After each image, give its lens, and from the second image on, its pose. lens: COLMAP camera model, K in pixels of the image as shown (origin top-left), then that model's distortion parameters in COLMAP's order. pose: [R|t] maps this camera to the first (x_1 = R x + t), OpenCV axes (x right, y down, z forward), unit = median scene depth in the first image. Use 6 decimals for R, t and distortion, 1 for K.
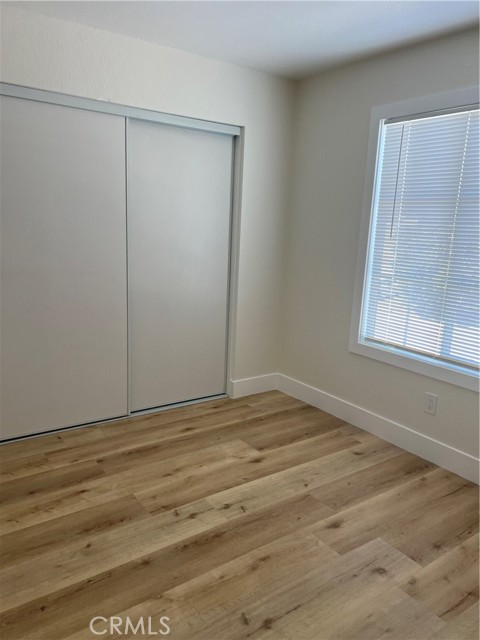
lens RADIAL K [[477.7, 0, 239.3], [0, 477.7, 319.2], [0, 0, 1]] dist [0.052533, -0.058087]
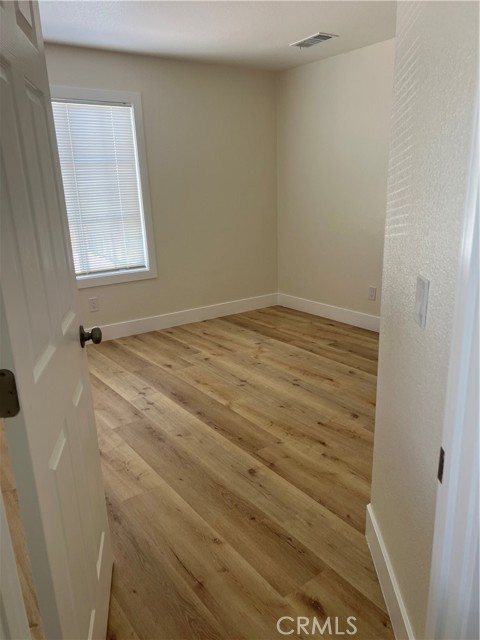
lens RADIAL K [[477.7, 0, 239.5], [0, 477.7, 320.6], [0, 0, 1]] dist [0.052533, -0.058087]
pose [[-0.018537, -0.306194, 0.951789, -1.319111], [0.229600, 0.925208, 0.302115, -0.156132], [-0.973108, 0.224131, 0.053152, 0.638658]]
